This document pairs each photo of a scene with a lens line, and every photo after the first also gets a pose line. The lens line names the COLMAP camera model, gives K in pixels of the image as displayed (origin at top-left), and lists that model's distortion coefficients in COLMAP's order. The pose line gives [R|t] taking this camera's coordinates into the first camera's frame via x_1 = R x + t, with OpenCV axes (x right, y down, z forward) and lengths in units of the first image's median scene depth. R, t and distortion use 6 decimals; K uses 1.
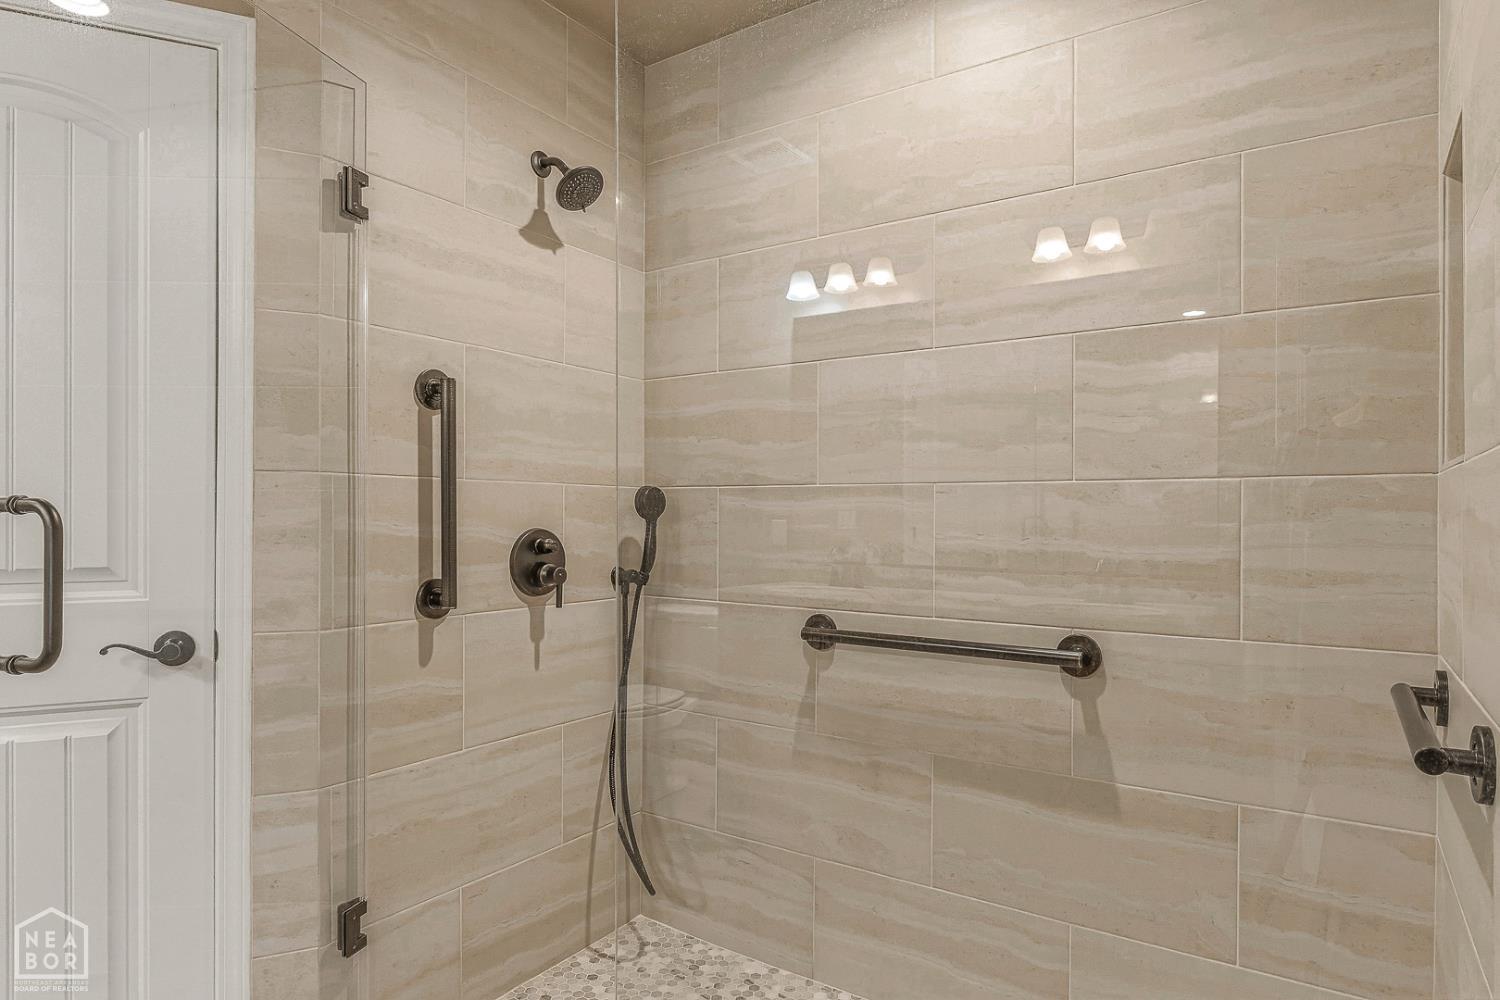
lens RADIAL K [[857.8, 0, 750.0], [0, 857.8, 500.0], [0, 0, 1]] dist [0.001961, 0.001758]
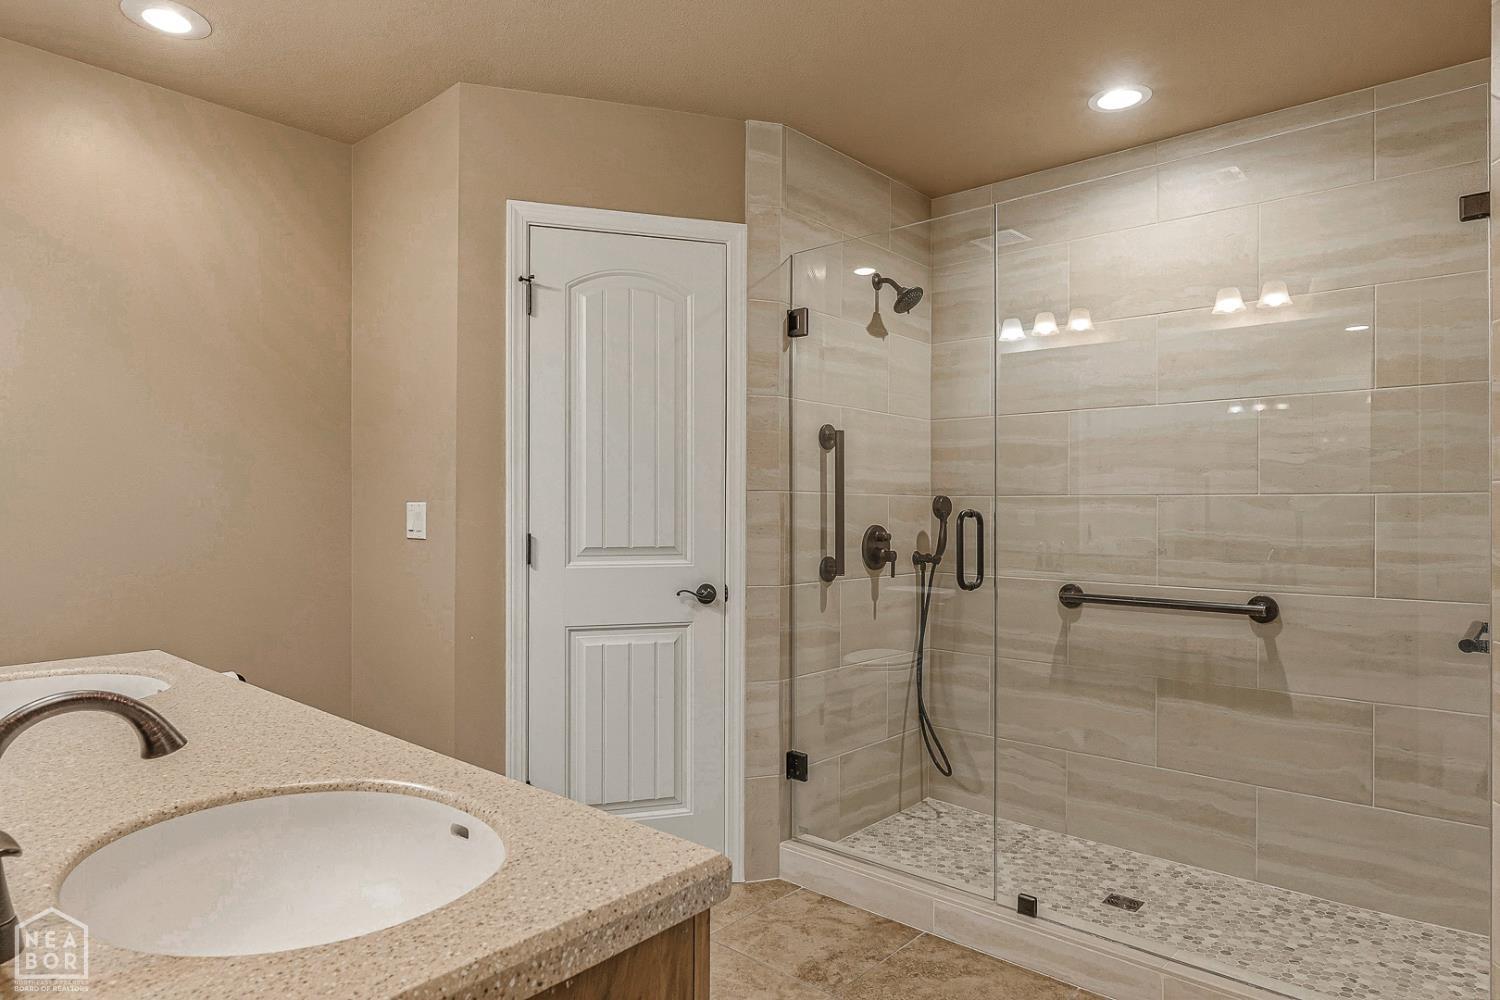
lens RADIAL K [[891.9, 0, 750.0], [0, 891.9, 500.0], [0, 0, 1]] dist [-0.003840, 0.000332]
pose [[0.991704, -0.002710, -0.128510, -0.278543], [0.002814, 0.999996, 0.000628, -0.012913], [0.128508, -0.000984, 0.991708, -0.603948]]
